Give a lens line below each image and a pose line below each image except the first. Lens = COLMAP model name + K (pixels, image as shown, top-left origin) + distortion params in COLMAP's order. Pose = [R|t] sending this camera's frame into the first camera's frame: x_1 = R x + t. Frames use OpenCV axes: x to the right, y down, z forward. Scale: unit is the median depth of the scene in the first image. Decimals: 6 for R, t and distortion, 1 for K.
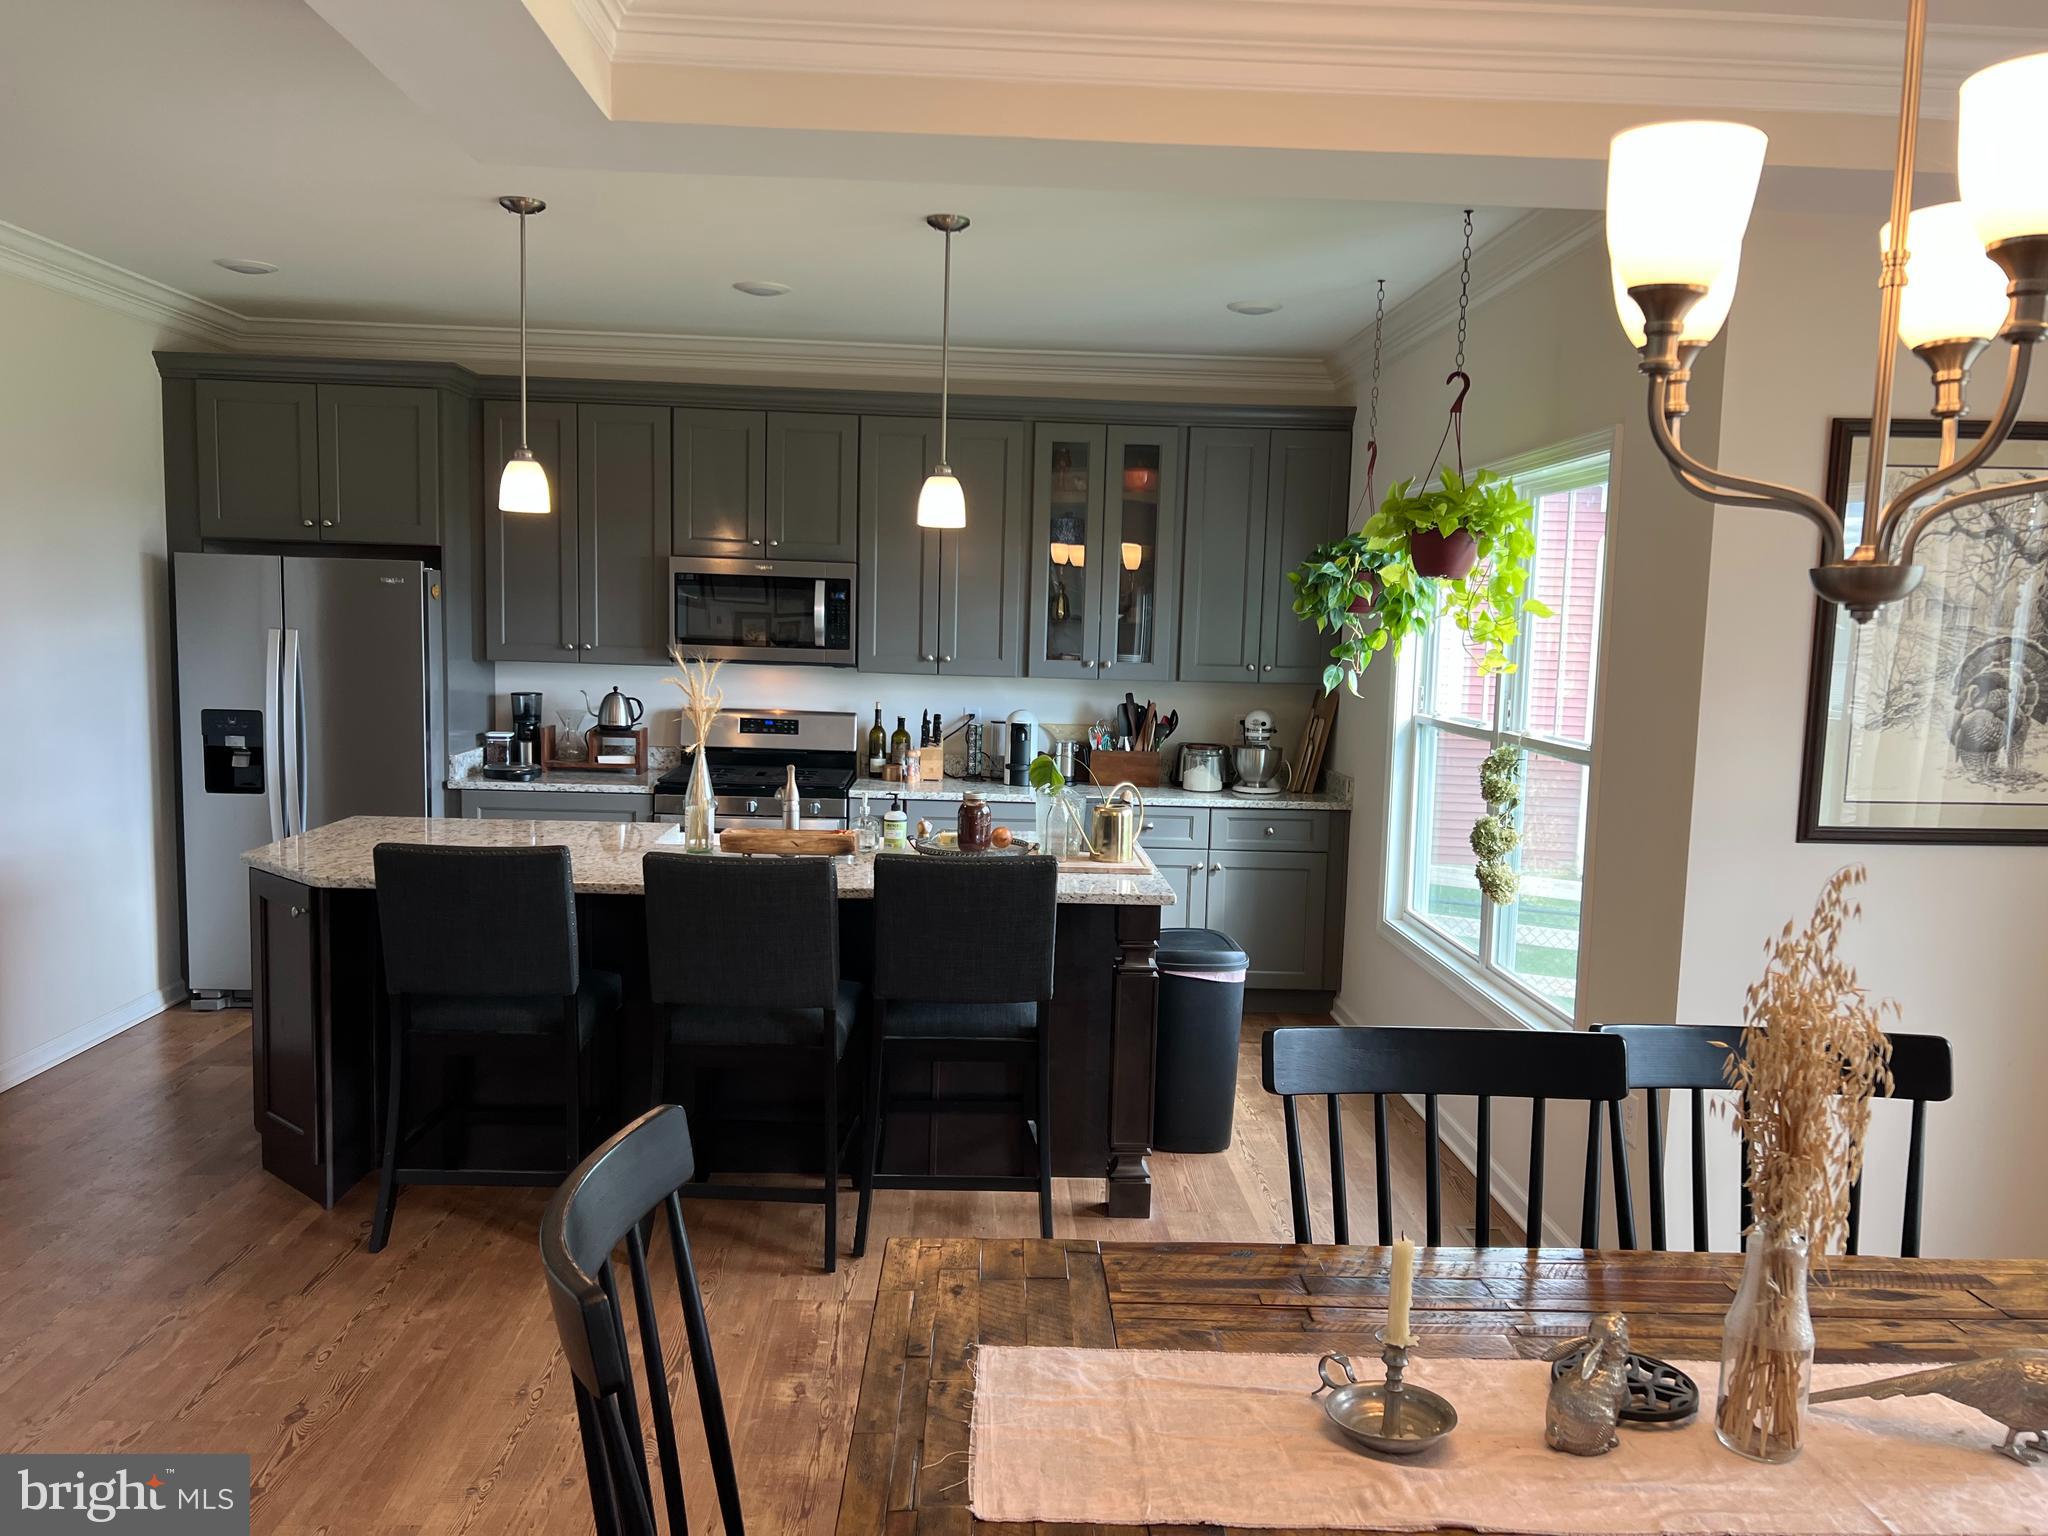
lens RADIAL K [[1538.2, 0, 1030.3], [0, 1538.2, 775.4], [0, 0, 1]] dist [0.078594, -0.101047]
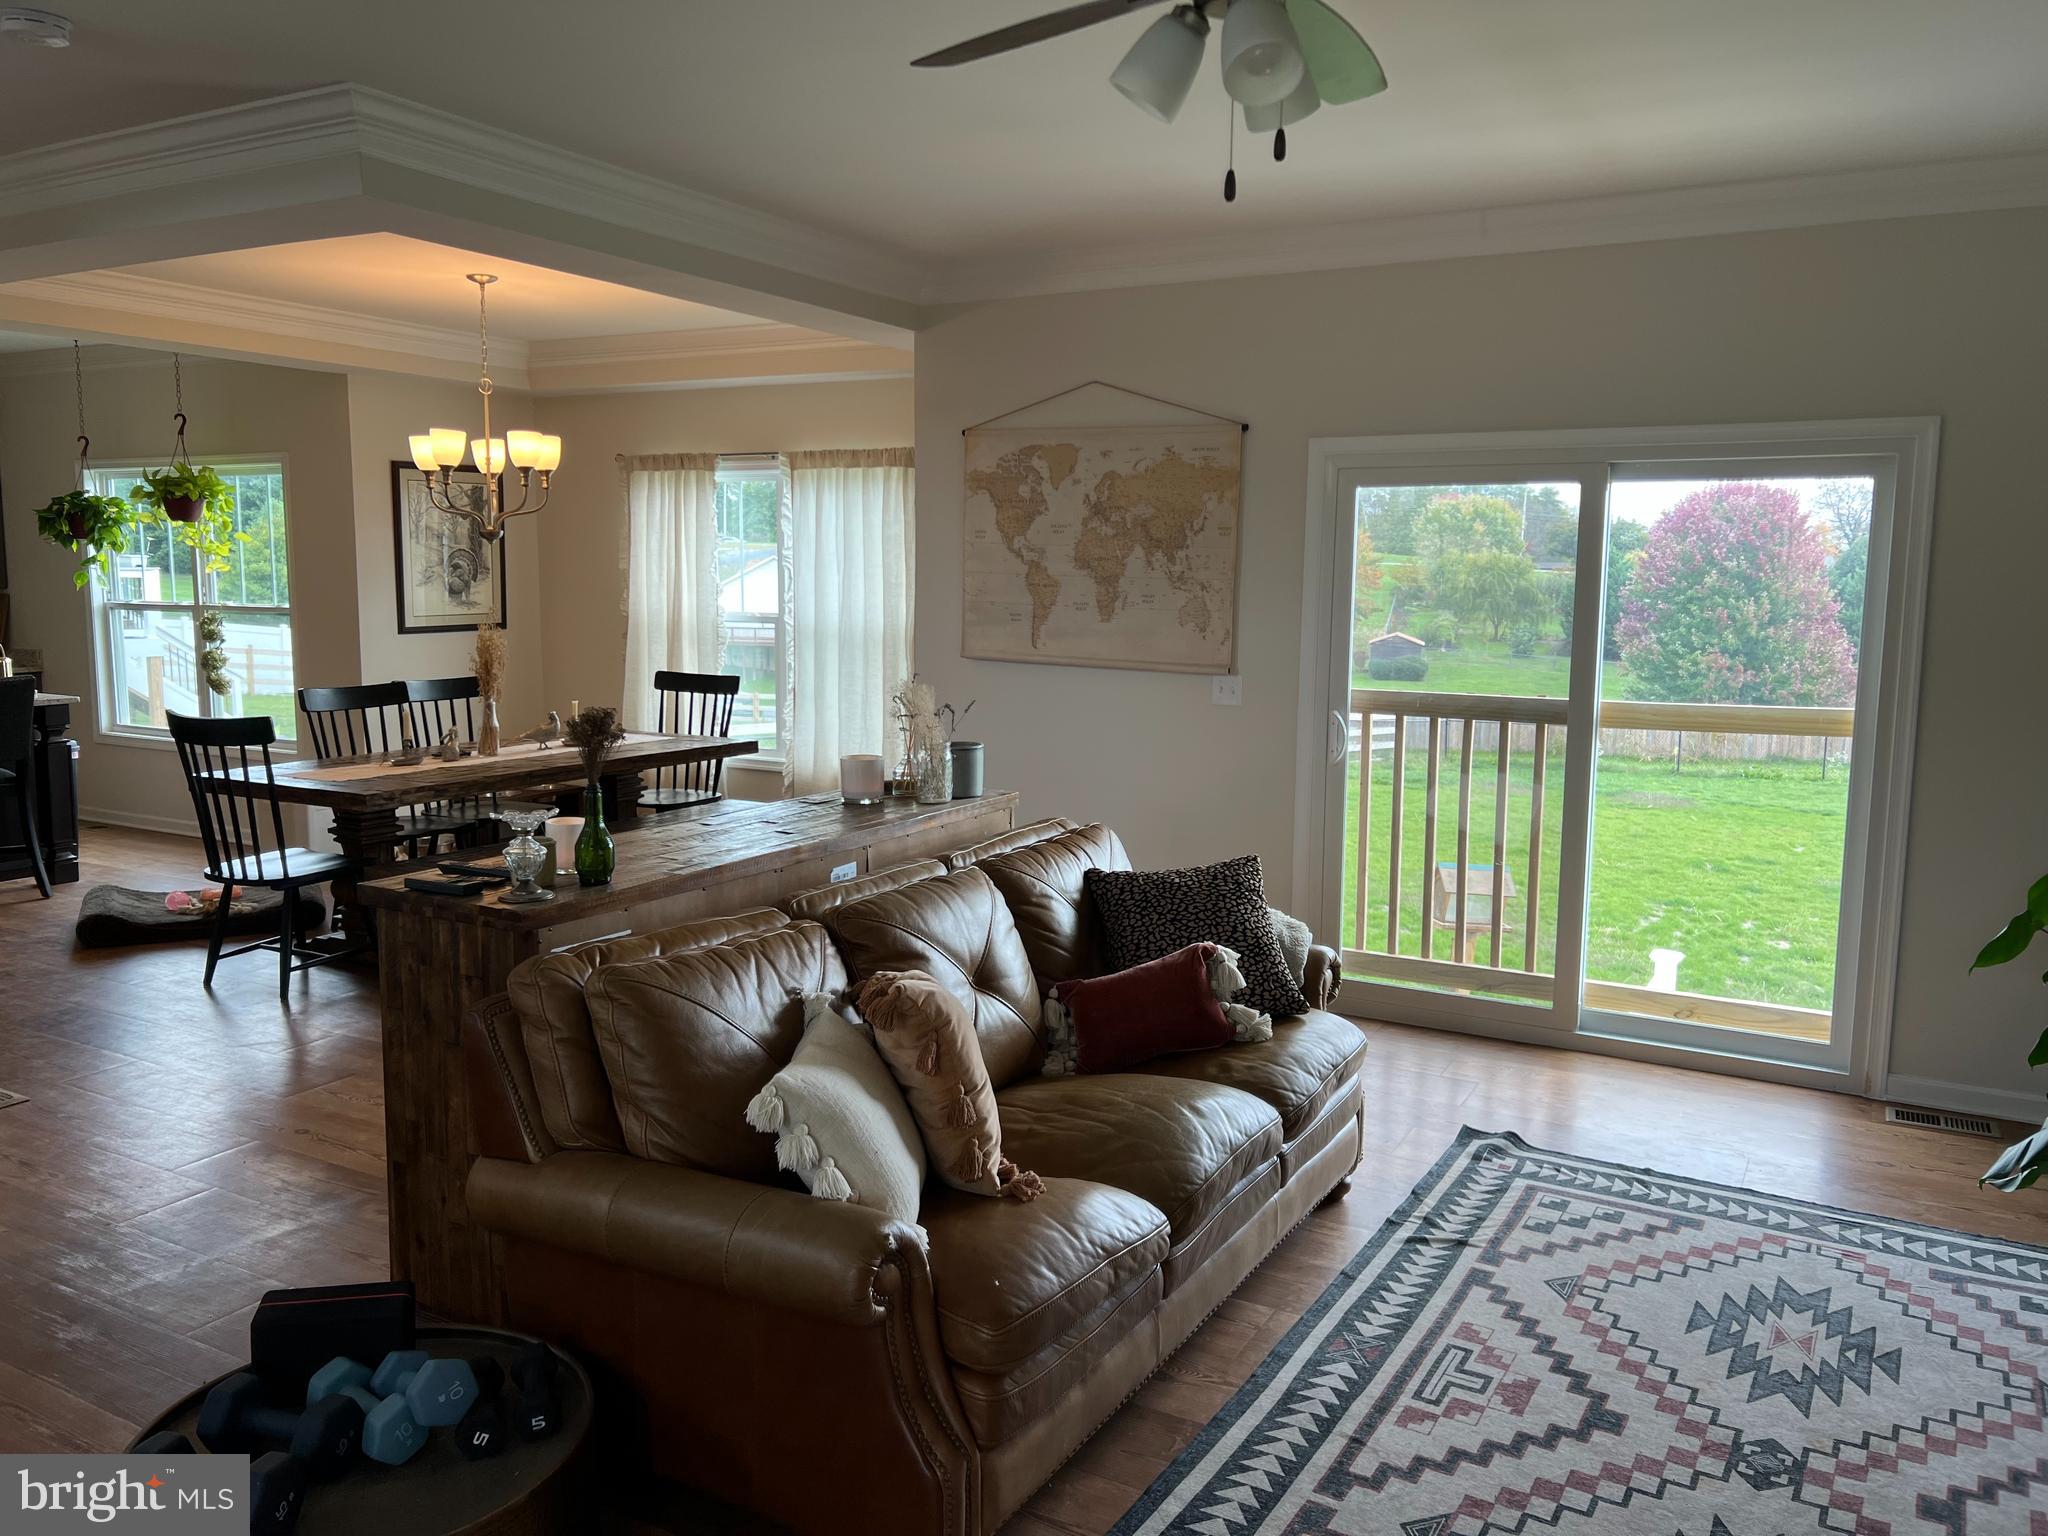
lens RADIAL K [[1553.2, 0, 997.5], [0, 1553.2, 764.6], [0, 0, 1]] dist [0.060989, 0.001799]
pose [[0.538897, -0.133615, 0.831707, -0.568403], [0.098335, 0.990568, 0.095421, 0.054621], [-0.836612, 0.030364, 0.546953, -0.594187]]
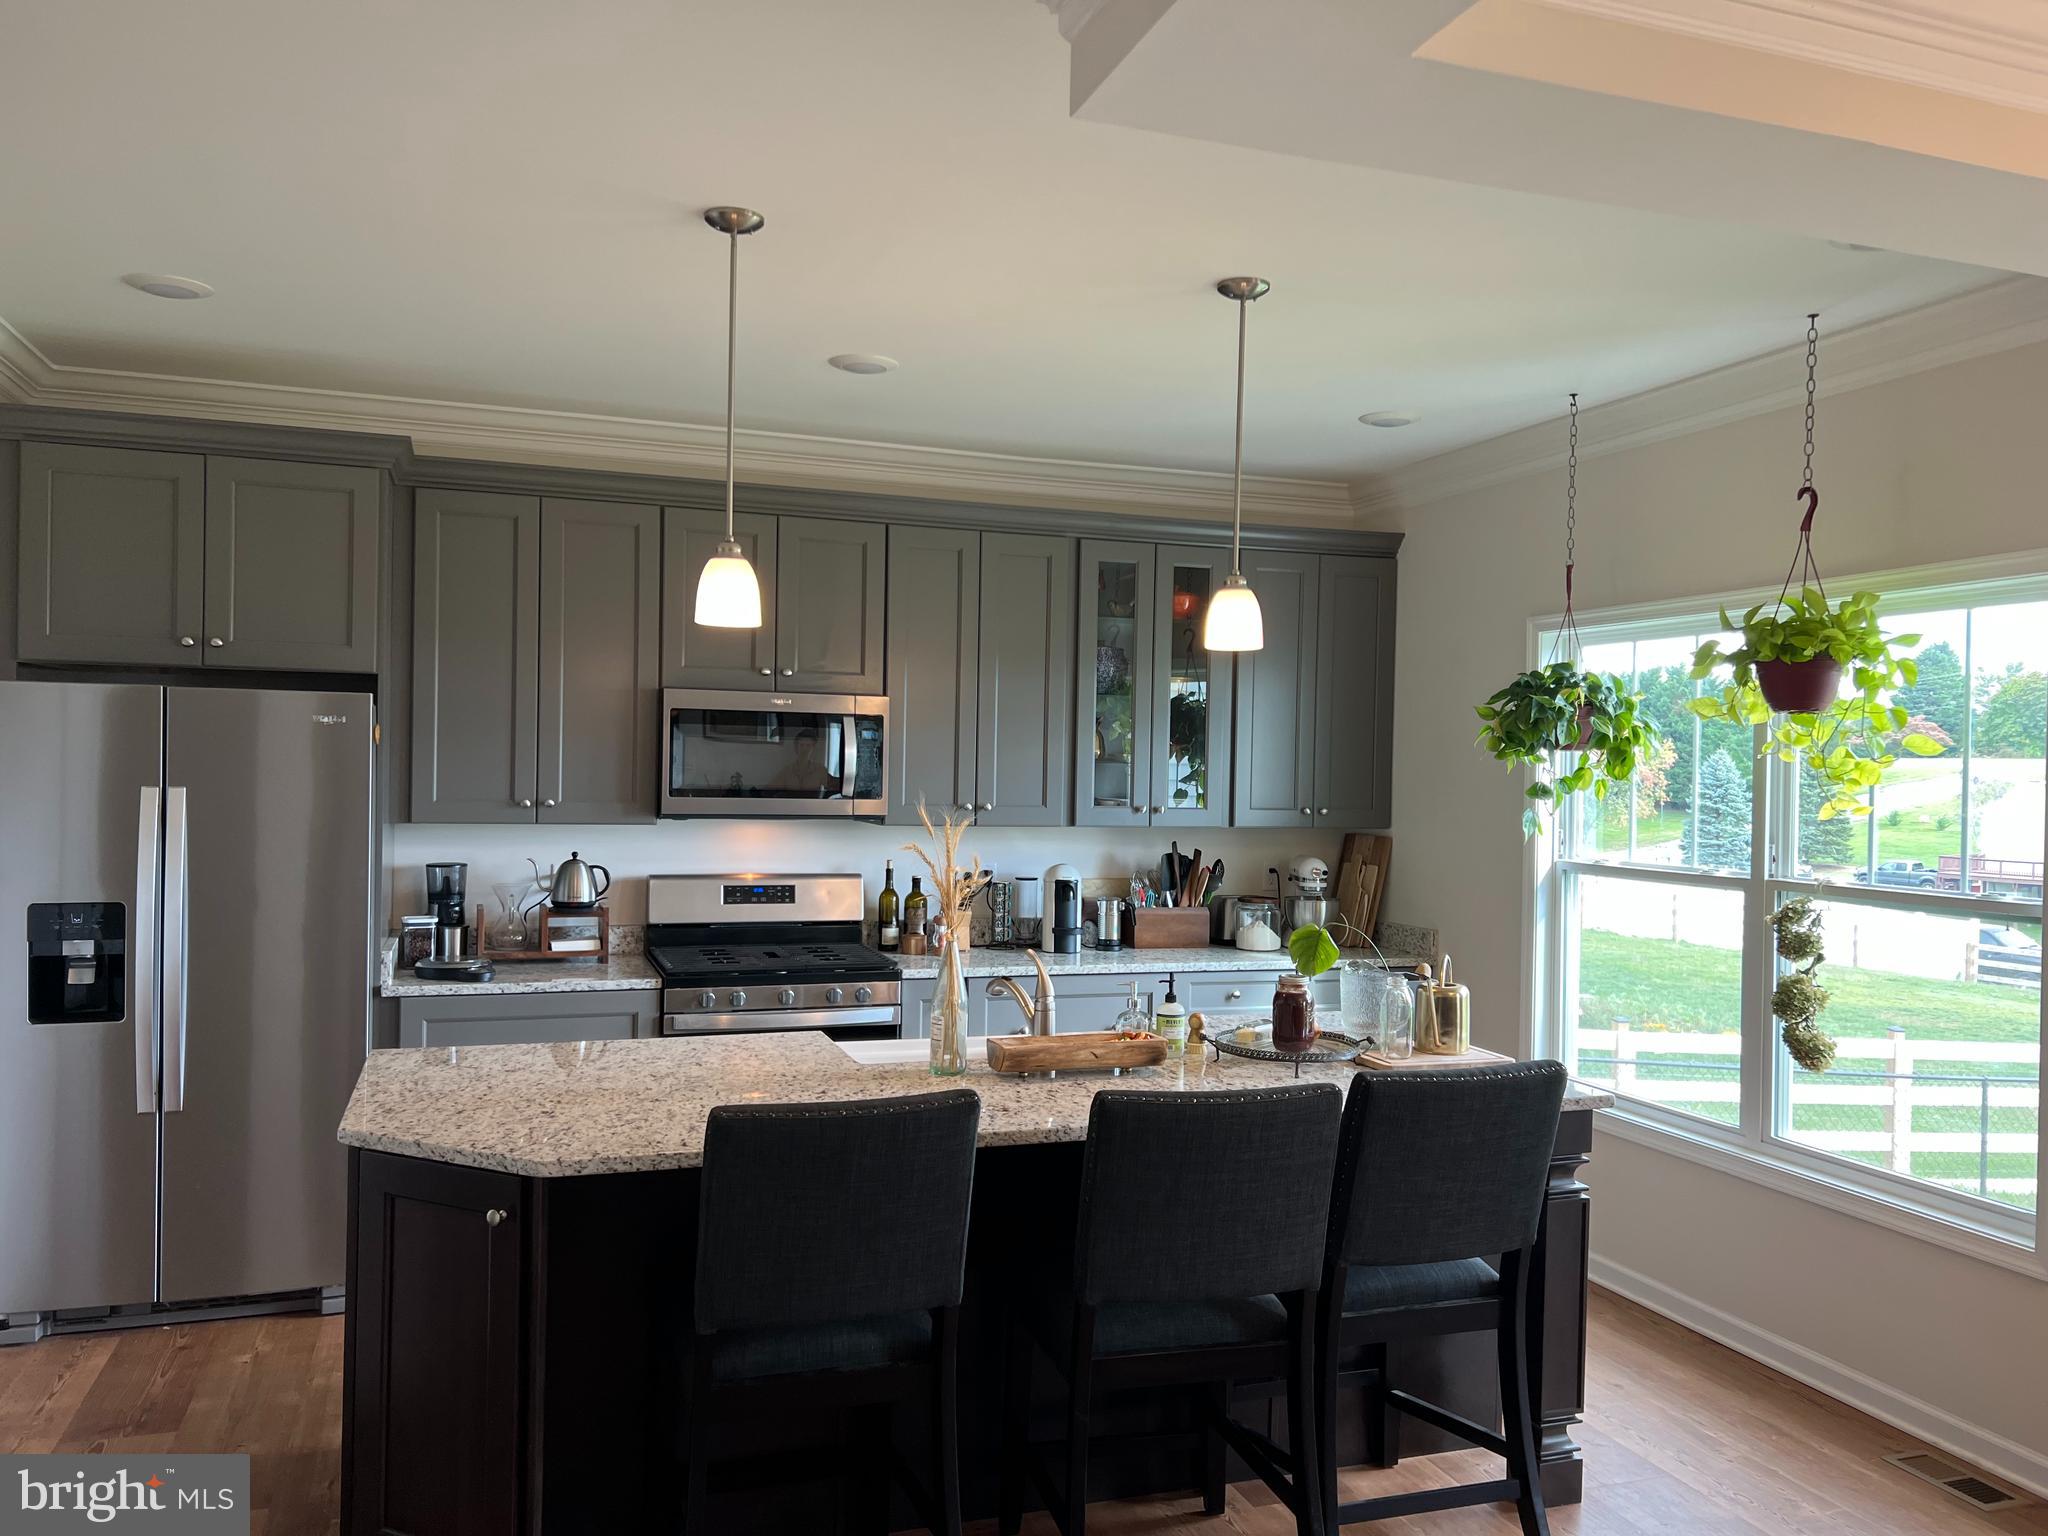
lens RADIAL K [[1538.2, 0, 1030.3], [0, 1538.2, 775.4], [0, 0, 1]] dist [0.078594, -0.101047]
pose [[0.954676, -0.013071, 0.297361, -0.285857], [0.039237, 0.995844, -0.082196, -0.022814], [-0.295050, 0.090138, 0.951220, 0.184462]]
